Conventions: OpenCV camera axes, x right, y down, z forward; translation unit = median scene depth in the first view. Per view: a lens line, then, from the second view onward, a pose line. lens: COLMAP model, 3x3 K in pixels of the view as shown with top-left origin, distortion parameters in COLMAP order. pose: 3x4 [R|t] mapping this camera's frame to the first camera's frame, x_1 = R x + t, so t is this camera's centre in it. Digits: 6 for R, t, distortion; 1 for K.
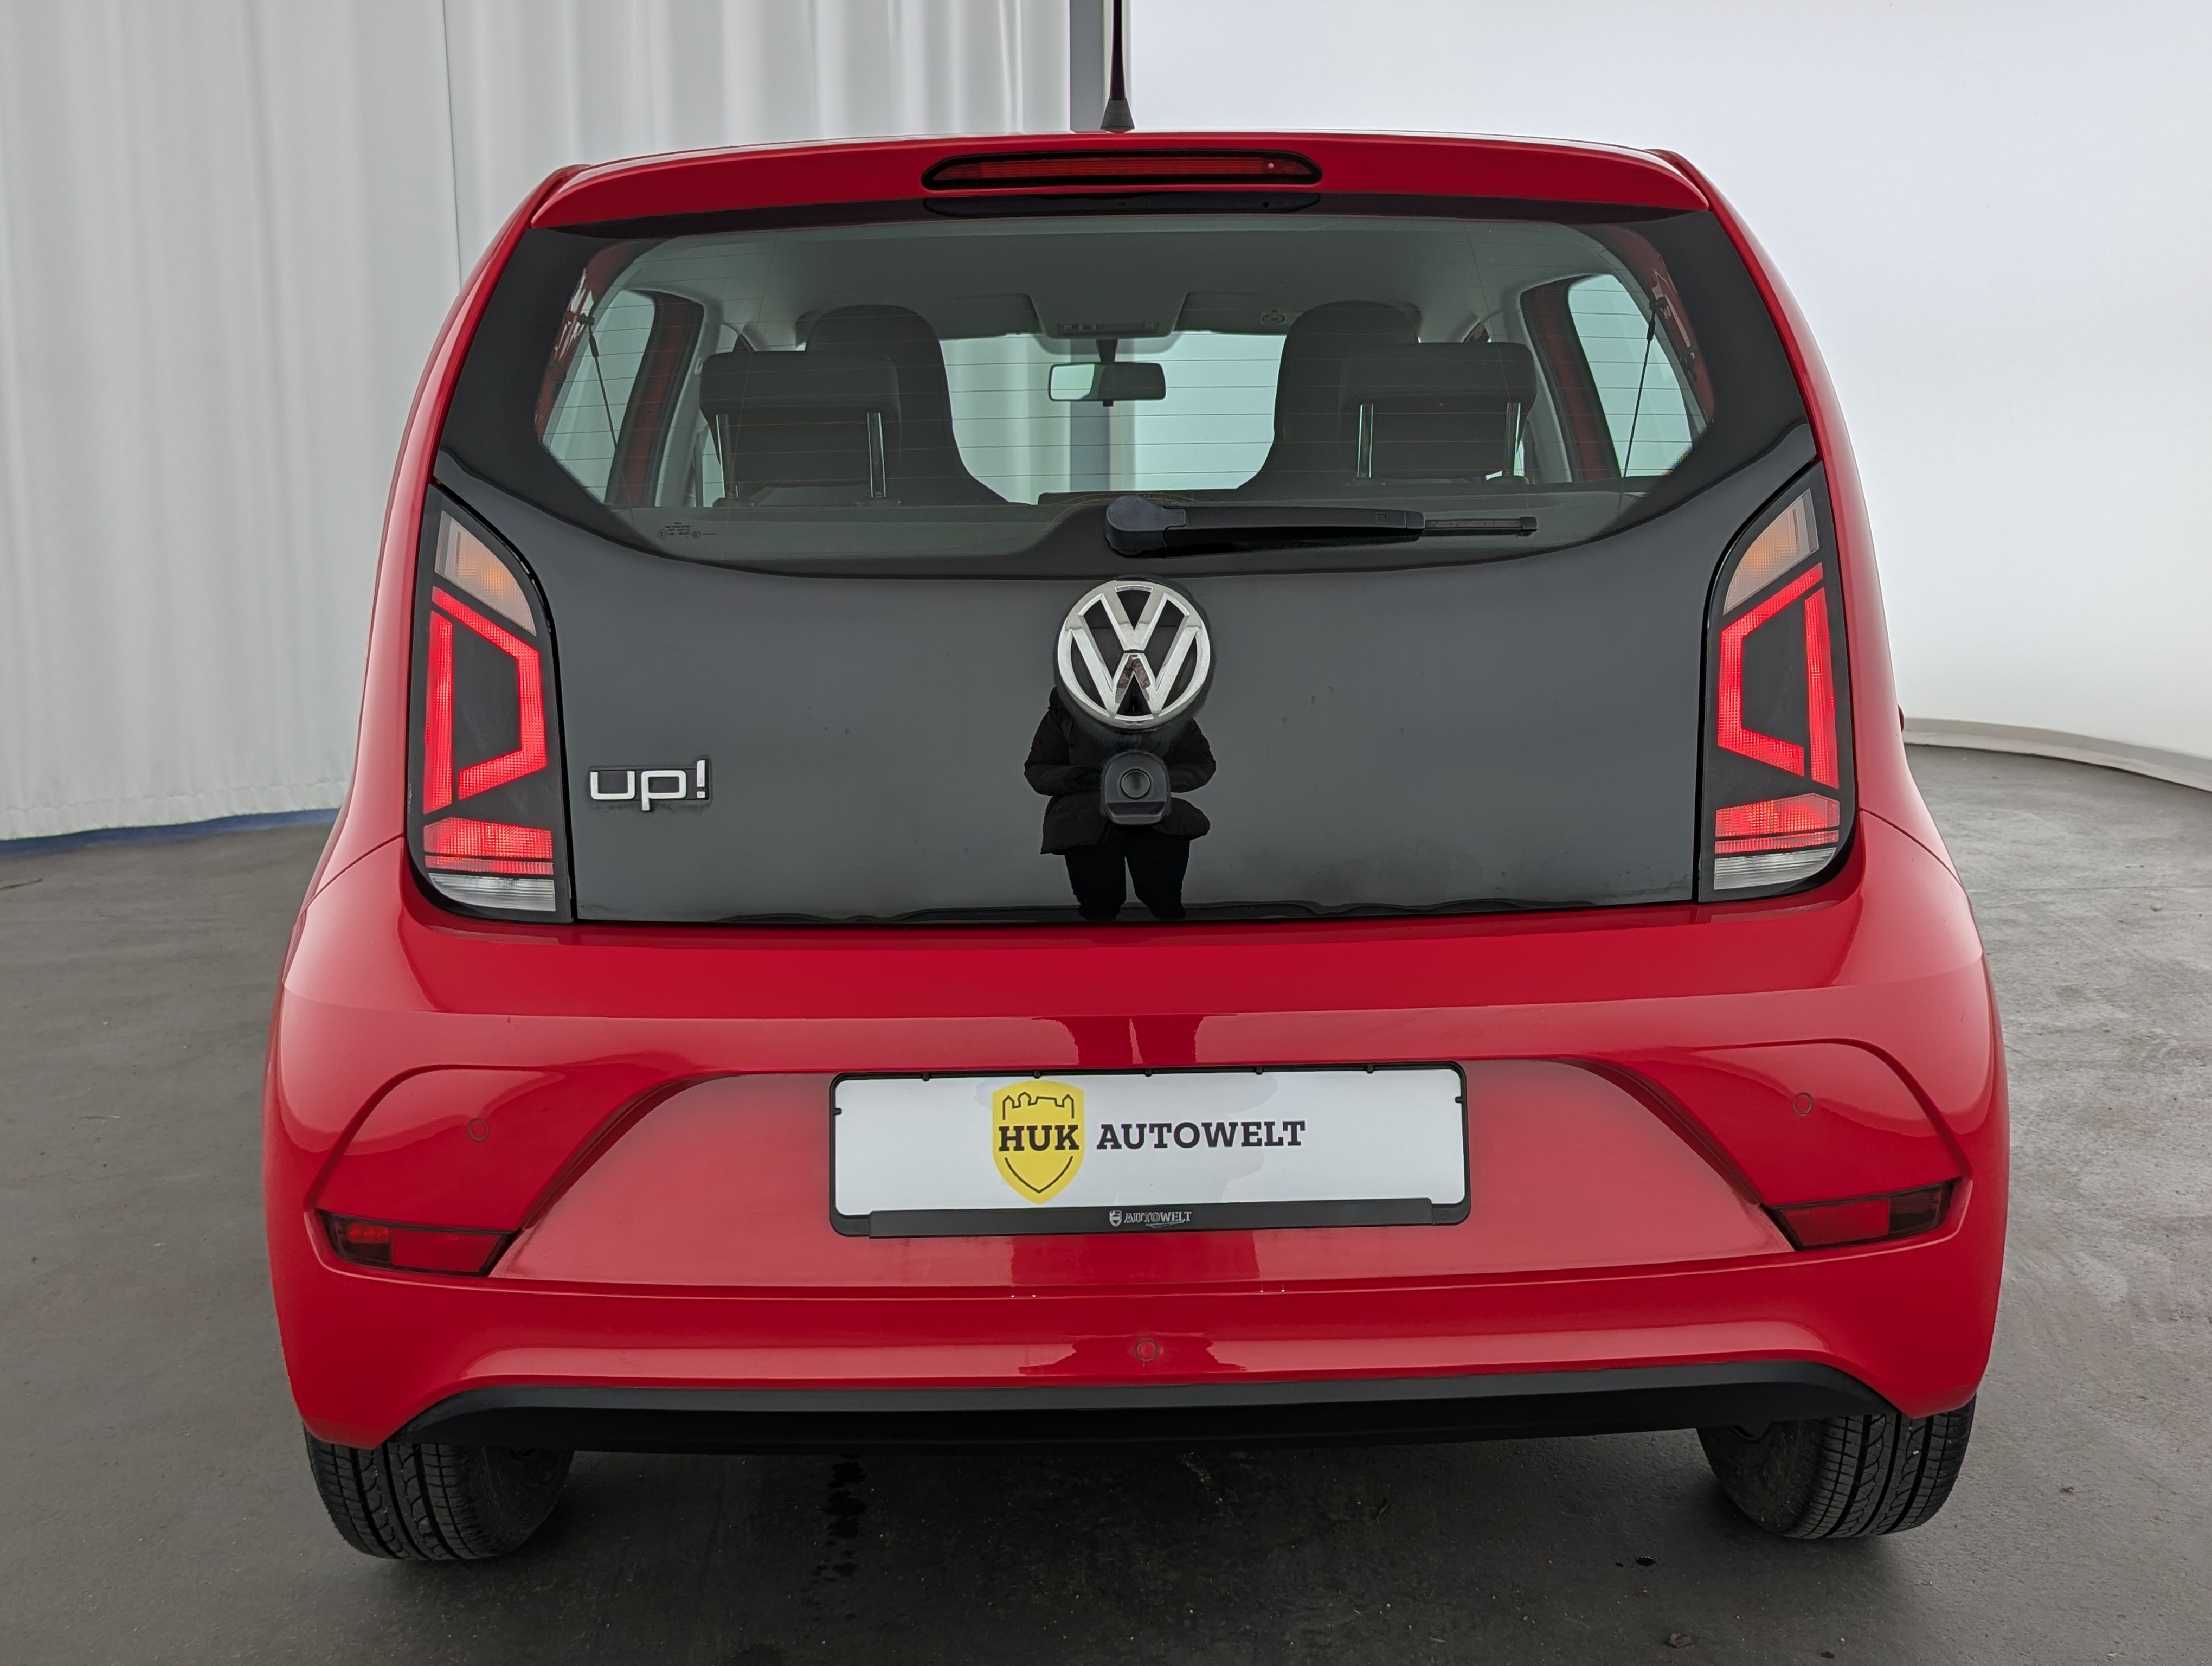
lens RADIAL K [[2236.0, 0, 1118.0], [0, 2236.0, 836.4], [0, 0, 1]] dist [0.058287, 0.000000]
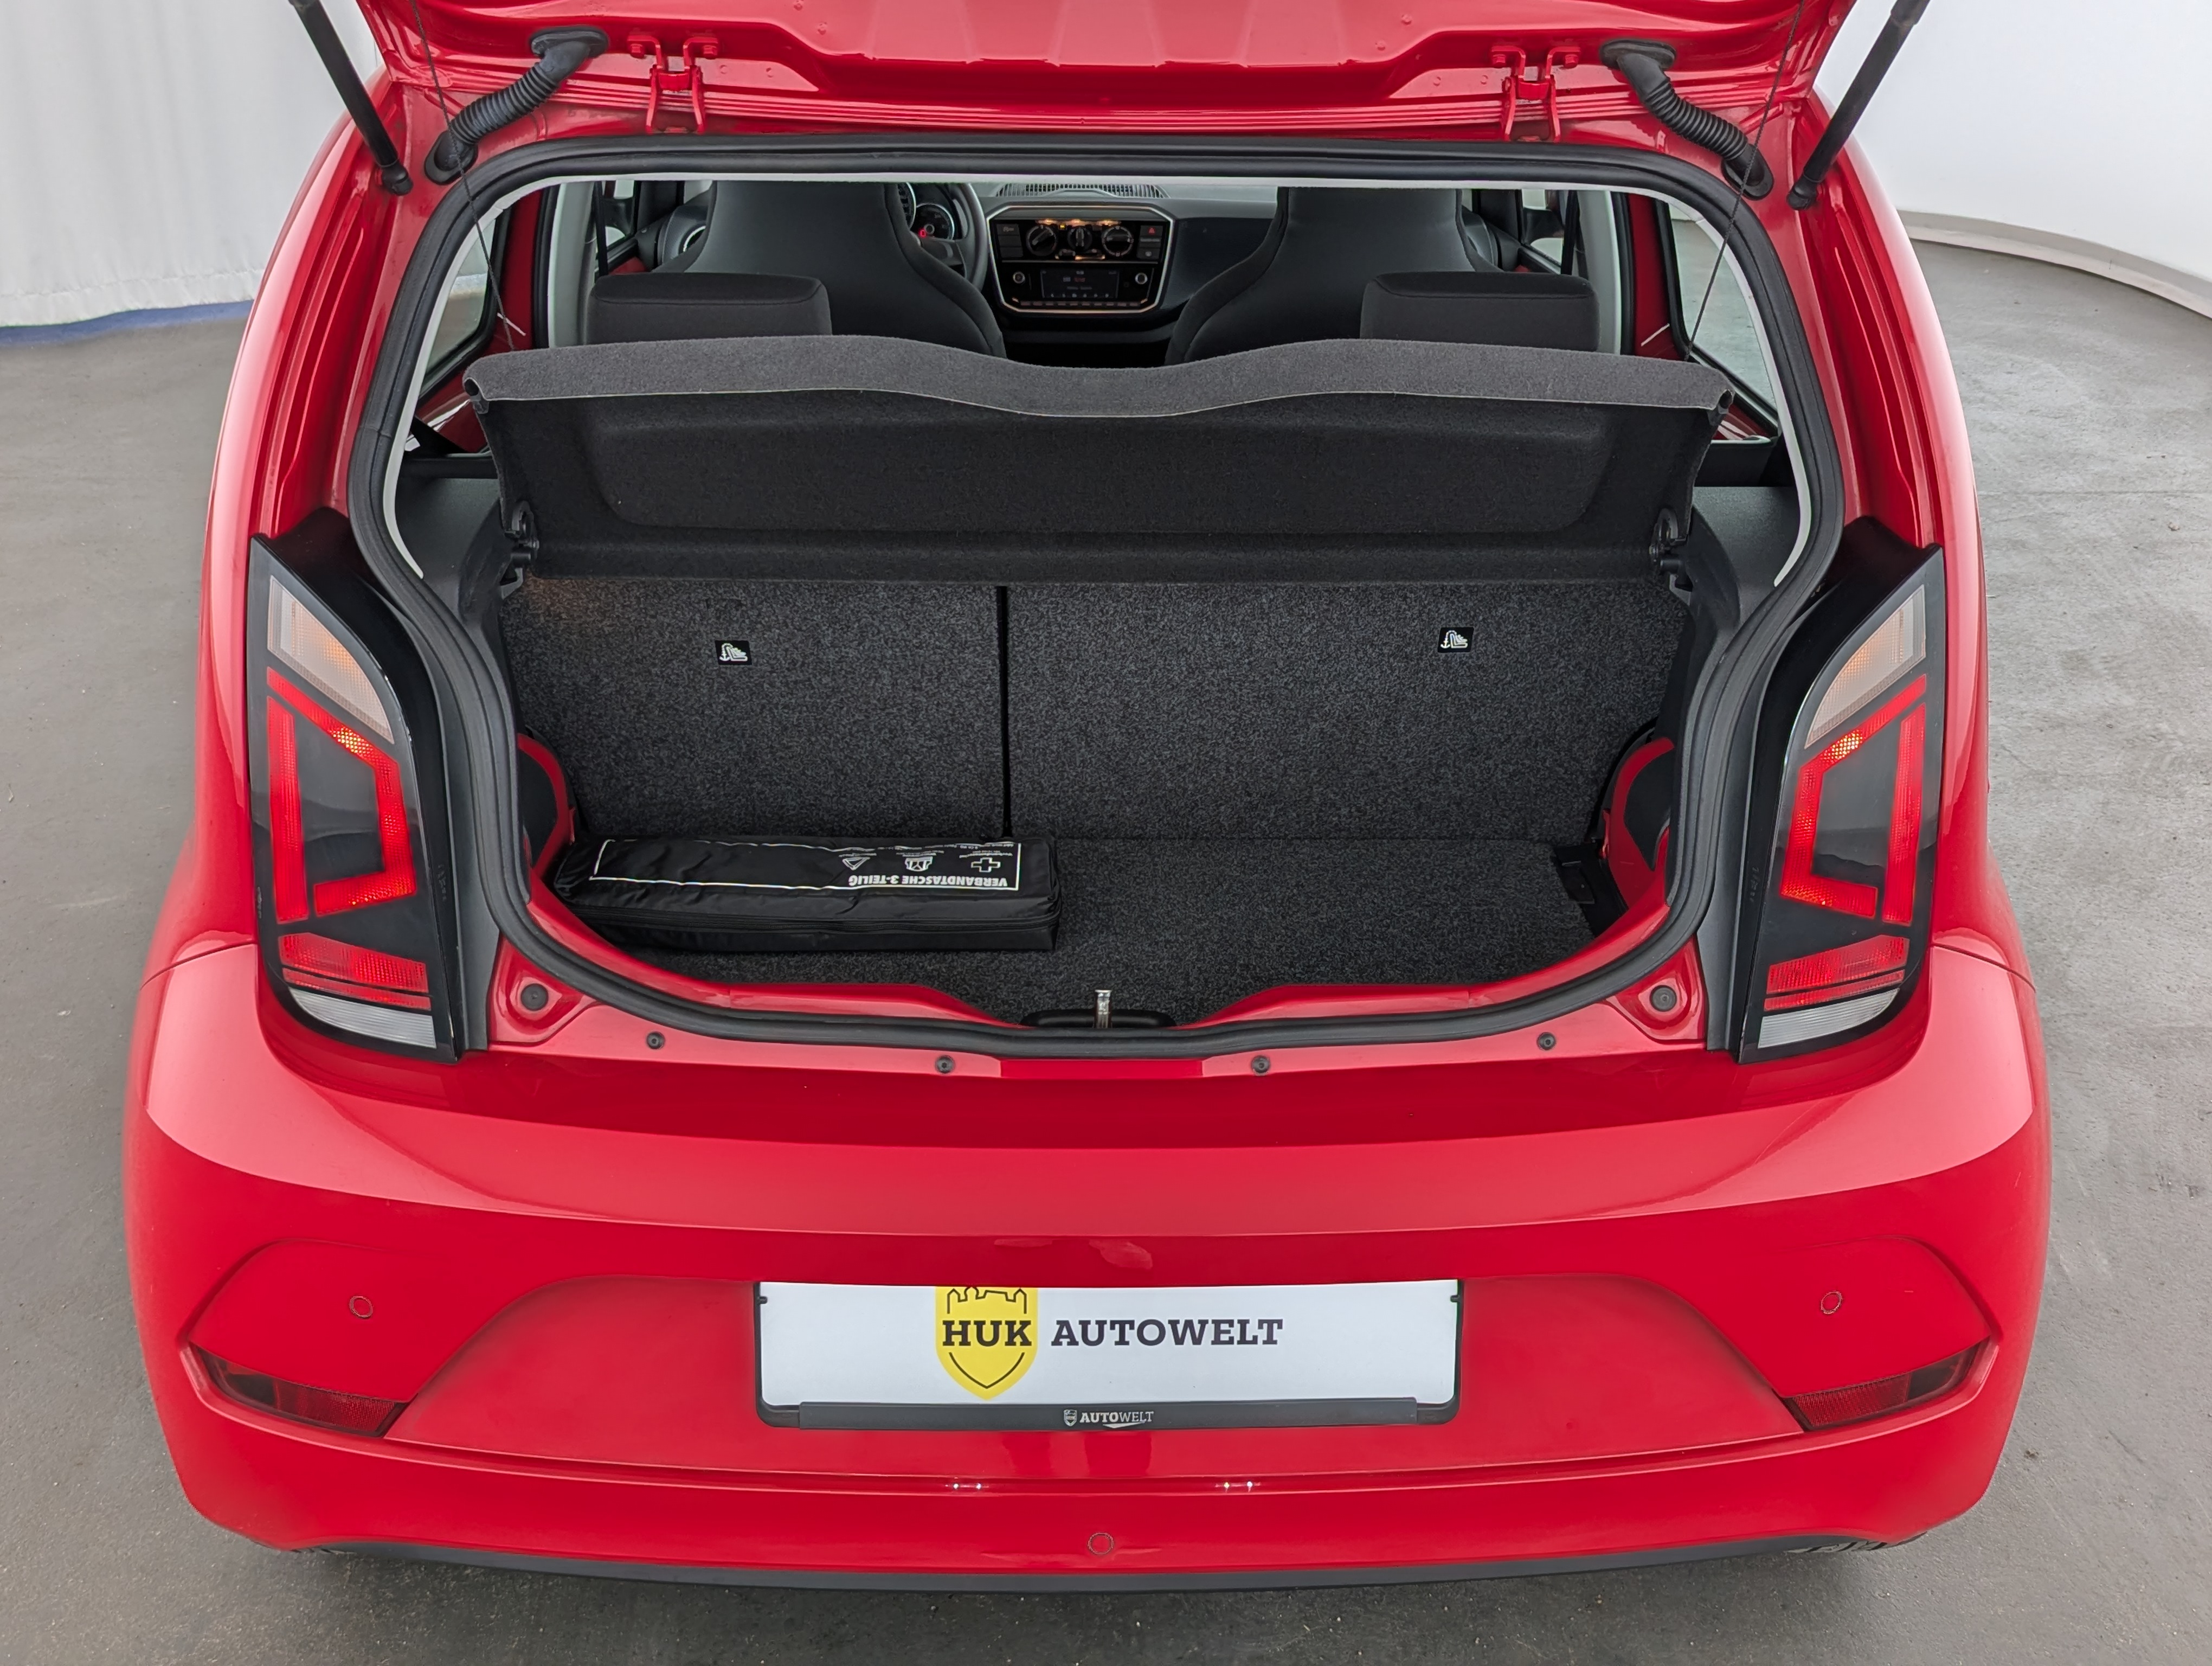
lens RADIAL K [[2236.0, 0, 1107.5], [0, 2236.0, 884.6], [0, 0, 1]] dist [0.058287, 0.000000]
pose [[0.999563, 0.023084, 0.018445, -0.007372], [-0.027371, 0.958528, 0.283682, -0.283930], [-0.011131, -0.284063, 0.958741, 0.177373]]
